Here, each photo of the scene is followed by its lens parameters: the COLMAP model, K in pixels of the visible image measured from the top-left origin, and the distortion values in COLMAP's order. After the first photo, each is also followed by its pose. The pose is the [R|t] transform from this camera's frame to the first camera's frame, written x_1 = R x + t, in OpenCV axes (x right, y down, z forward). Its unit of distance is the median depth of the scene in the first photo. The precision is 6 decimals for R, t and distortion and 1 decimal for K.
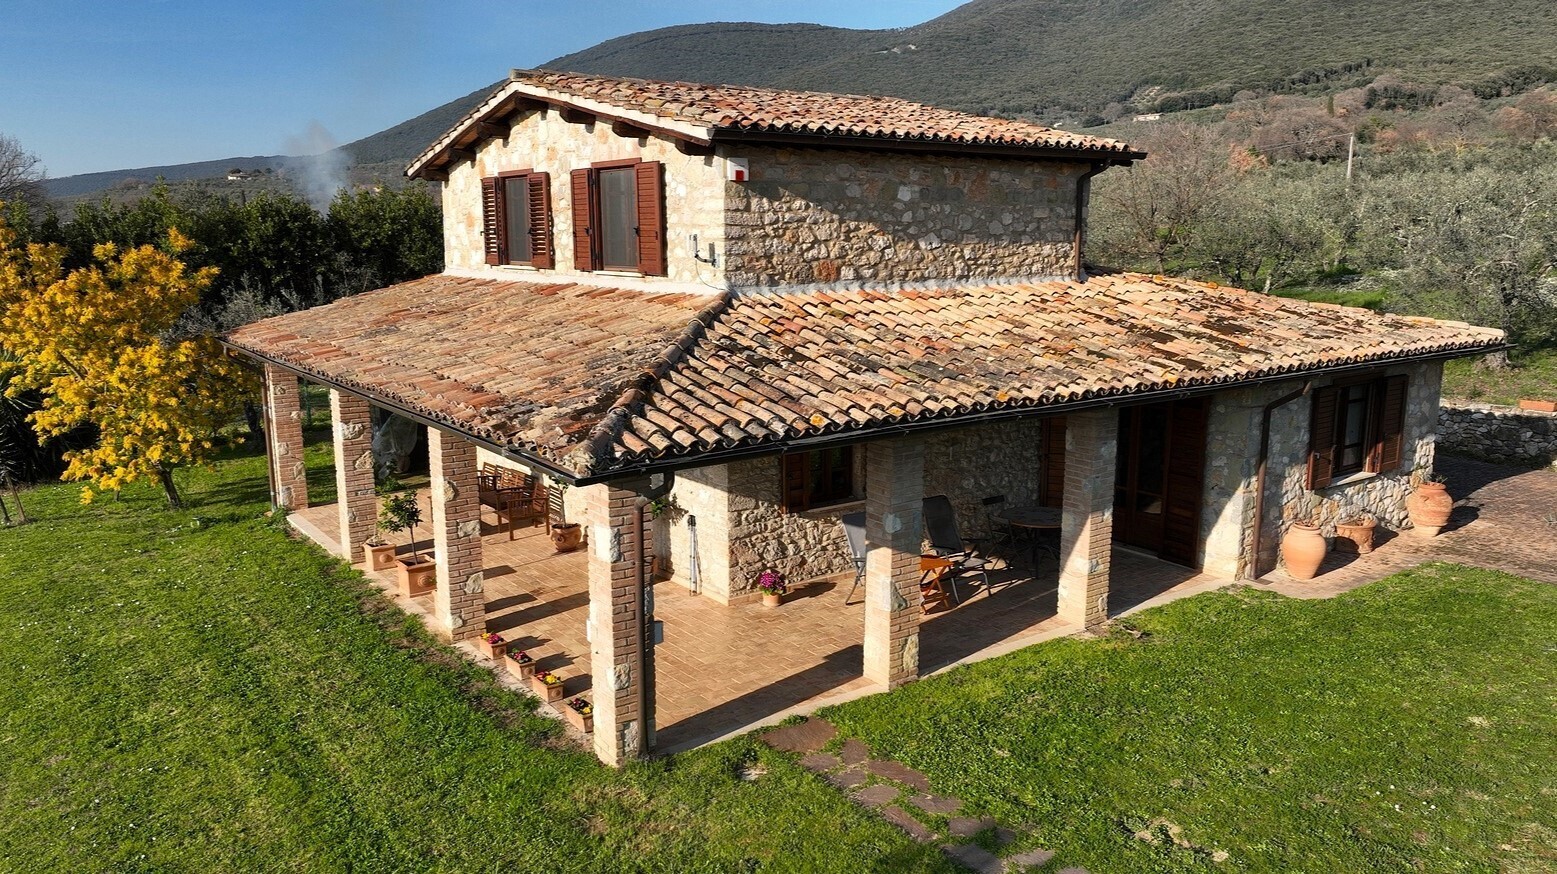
lens RADIAL K [[1116.1, 0, 771.1], [0, 1116.1, 452.8], [0, 0, 1]] dist [0.006817, 0.004037]
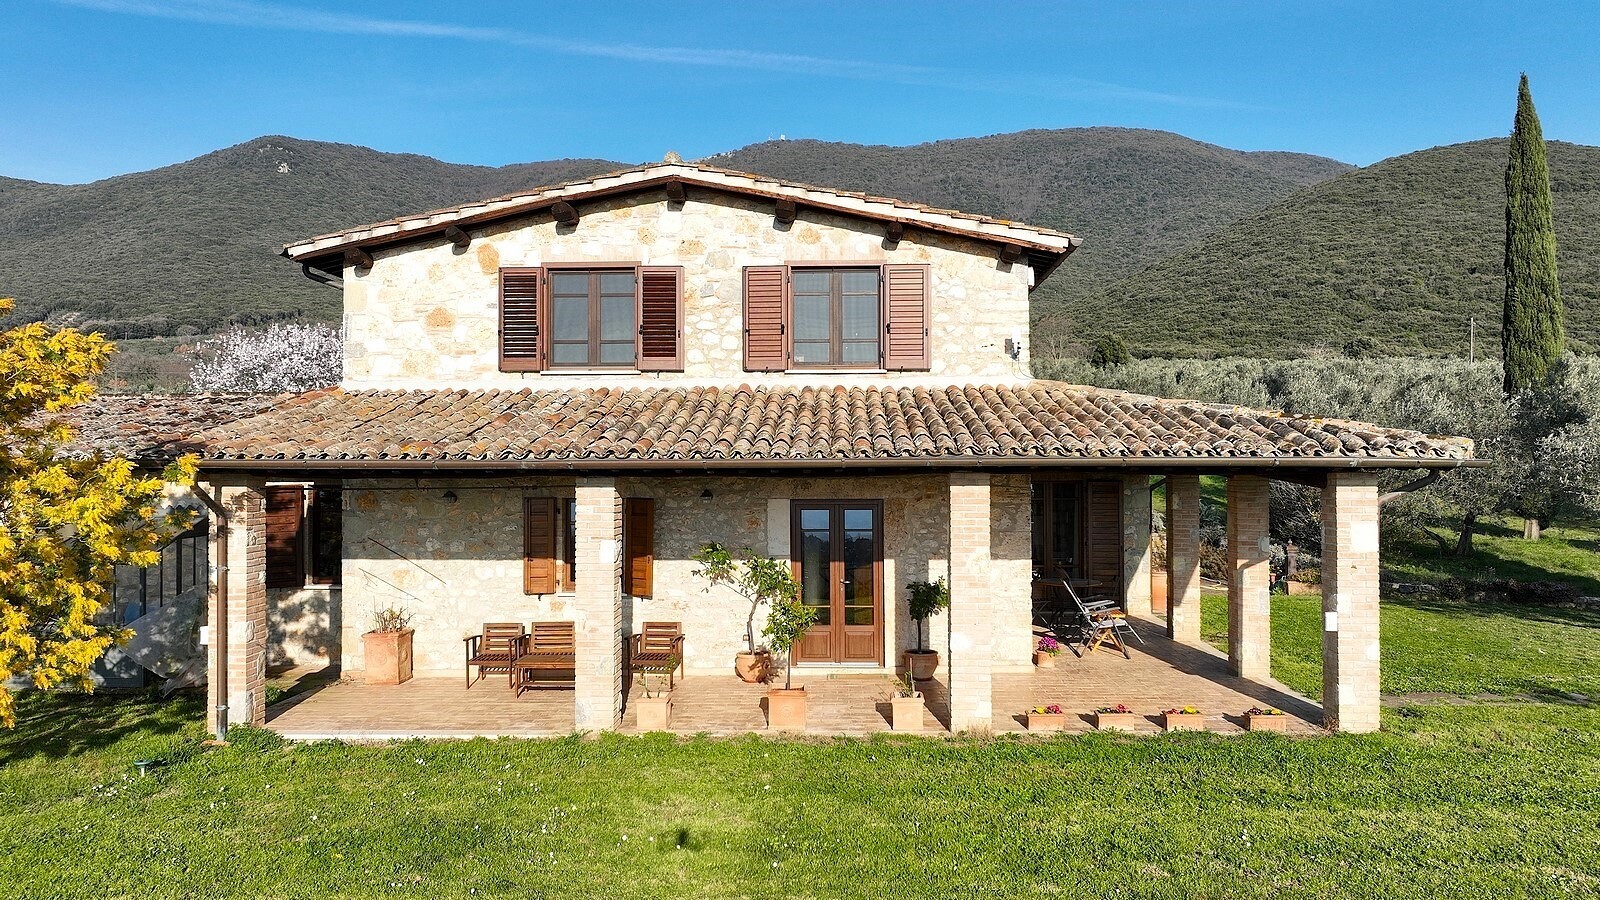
lens RADIAL K [[1124.9, 0, 800.0], [0, 1124.9, 450.0], [0, 0, 1]] dist [-0.001351, 0.003792]
pose [[0.618590, 0.013267, 0.785602, -0.986368], [0.152418, 0.978838, -0.136546, 0.040171], [-0.770789, 0.204205, 0.603477, 0.463064]]
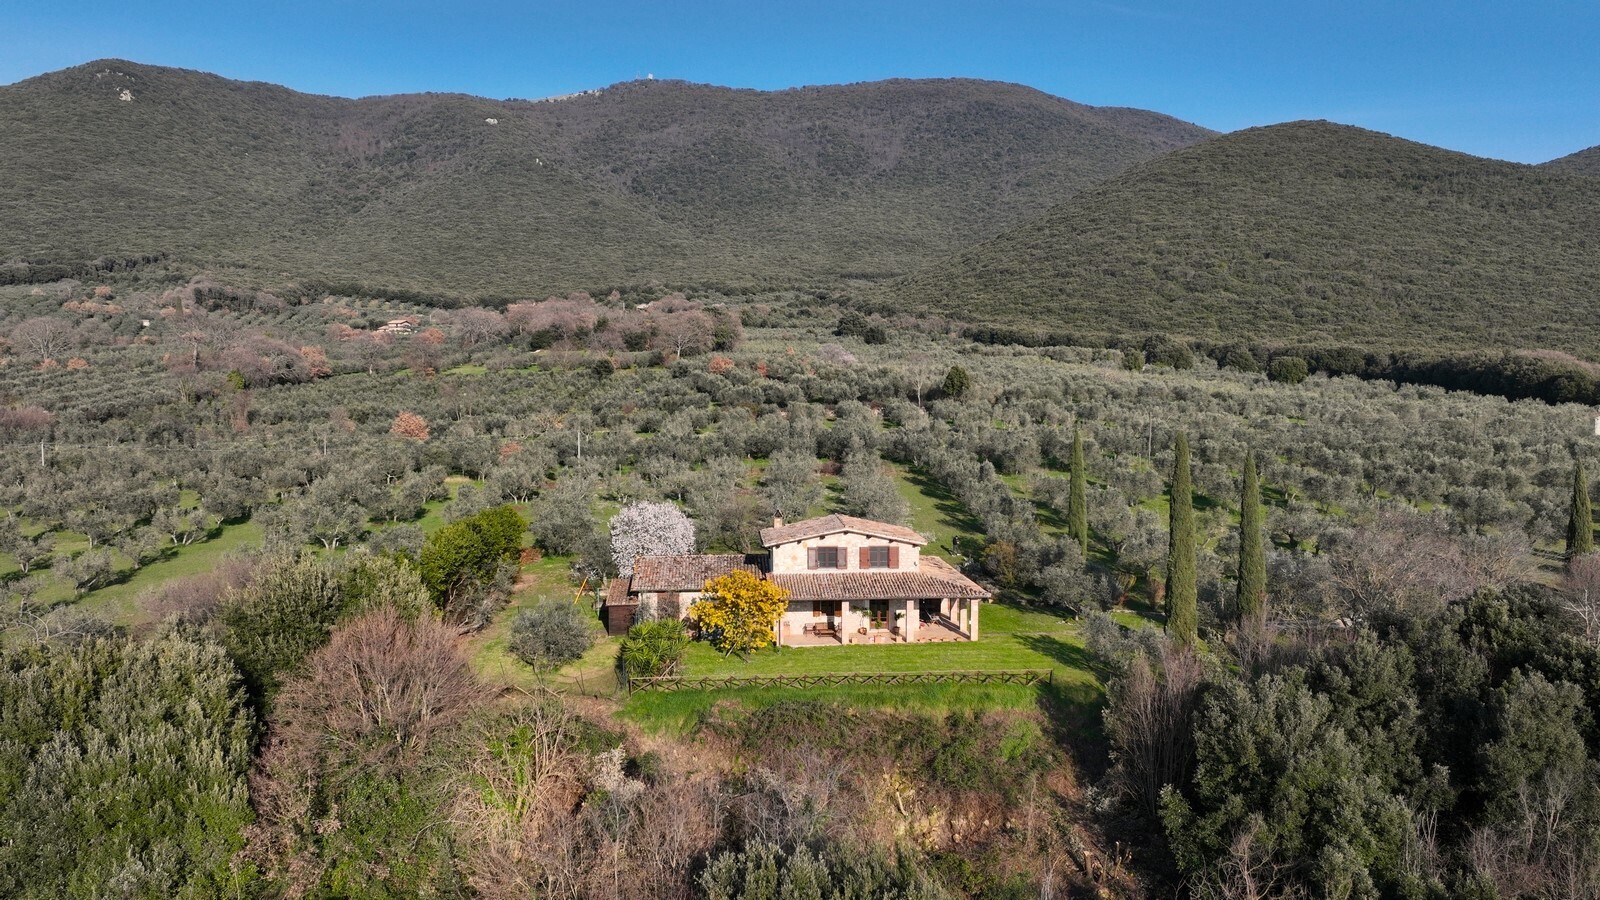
lens RADIAL K [[1120.7, 0, 800.0], [0, 1120.7, 450.0], [0, 0, 1]] dist [0.005070, 0.009358]
pose [[0.518723, -0.036068, 0.854181, -4.534391], [0.165590, 0.984429, -0.058991, -0.451680], [-0.838753, 0.172044, 0.516618, -1.300393]]
